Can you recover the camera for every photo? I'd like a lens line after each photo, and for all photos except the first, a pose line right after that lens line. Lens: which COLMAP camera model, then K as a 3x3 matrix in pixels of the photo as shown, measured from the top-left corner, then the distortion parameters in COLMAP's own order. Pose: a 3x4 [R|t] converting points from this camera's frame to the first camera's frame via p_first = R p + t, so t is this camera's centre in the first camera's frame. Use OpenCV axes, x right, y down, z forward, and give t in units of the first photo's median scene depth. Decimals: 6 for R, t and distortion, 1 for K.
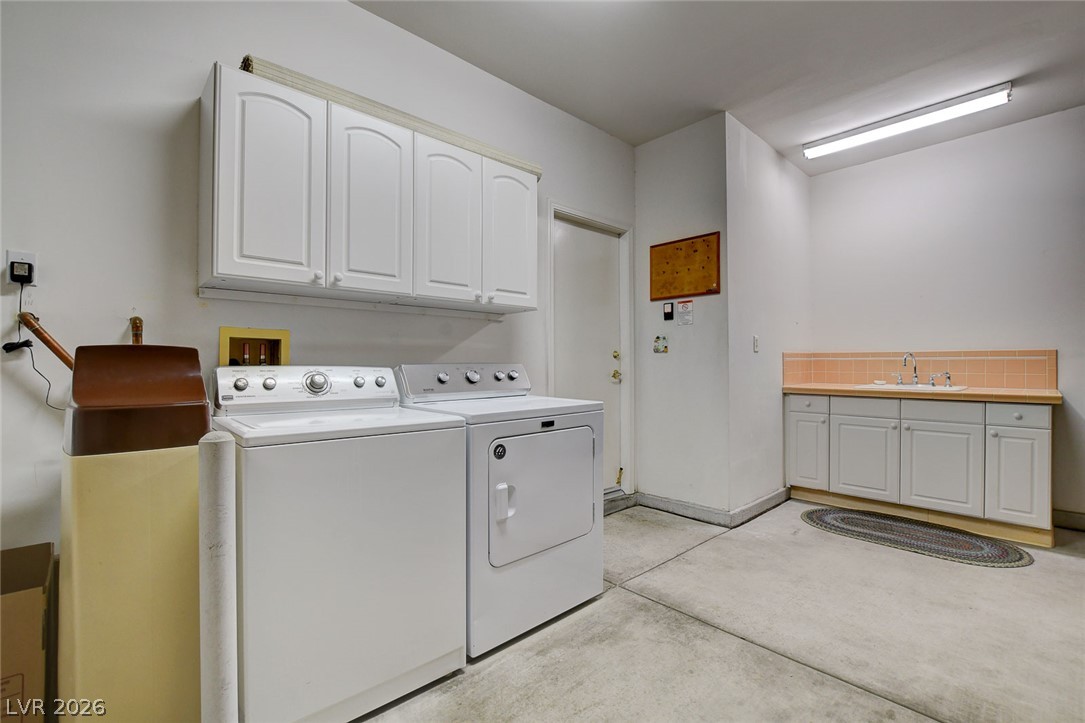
lens RADIAL K [[479.1, 0, 549.9], [0, 479.1, 363.3], [0, 0, 1]] dist [-0.002876, -0.000187]
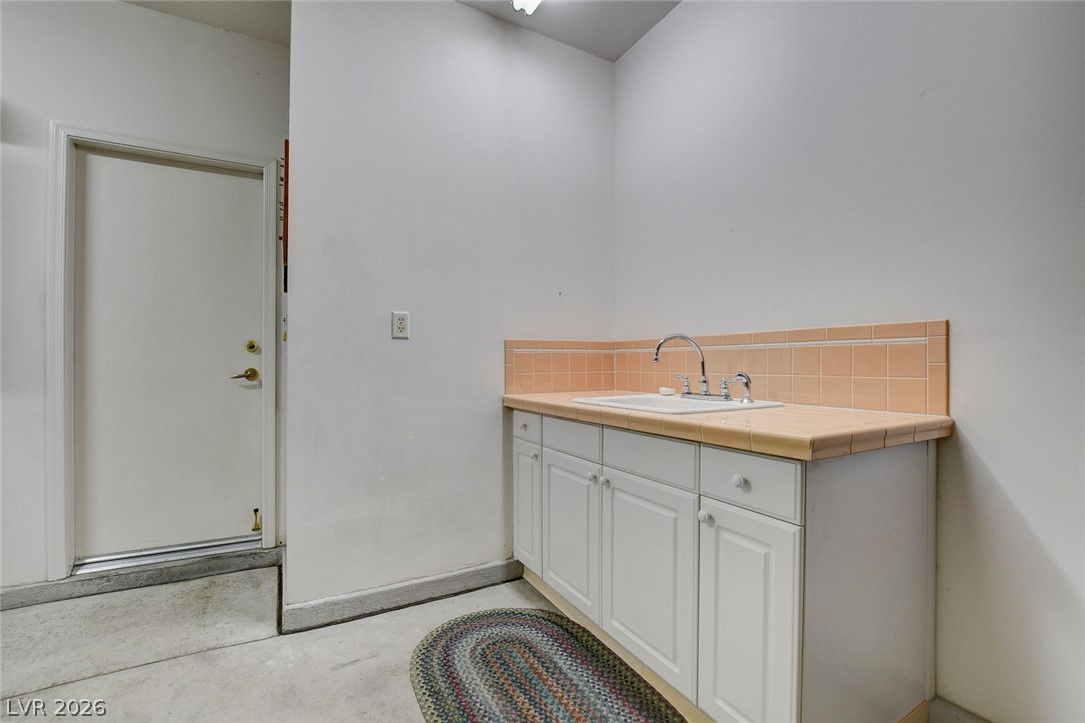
lens RADIAL K [[474.2, 0, 542.5], [0, 474.2, 361.5], [0, 0, 1]] dist [-0.002420, -0.000316]
pose [[0.963091, -0.002125, -0.269167, 0.790997], [0.001059, 0.999991, -0.004108, 0.008393], [0.269173, 0.003671, 0.963085, 0.483650]]
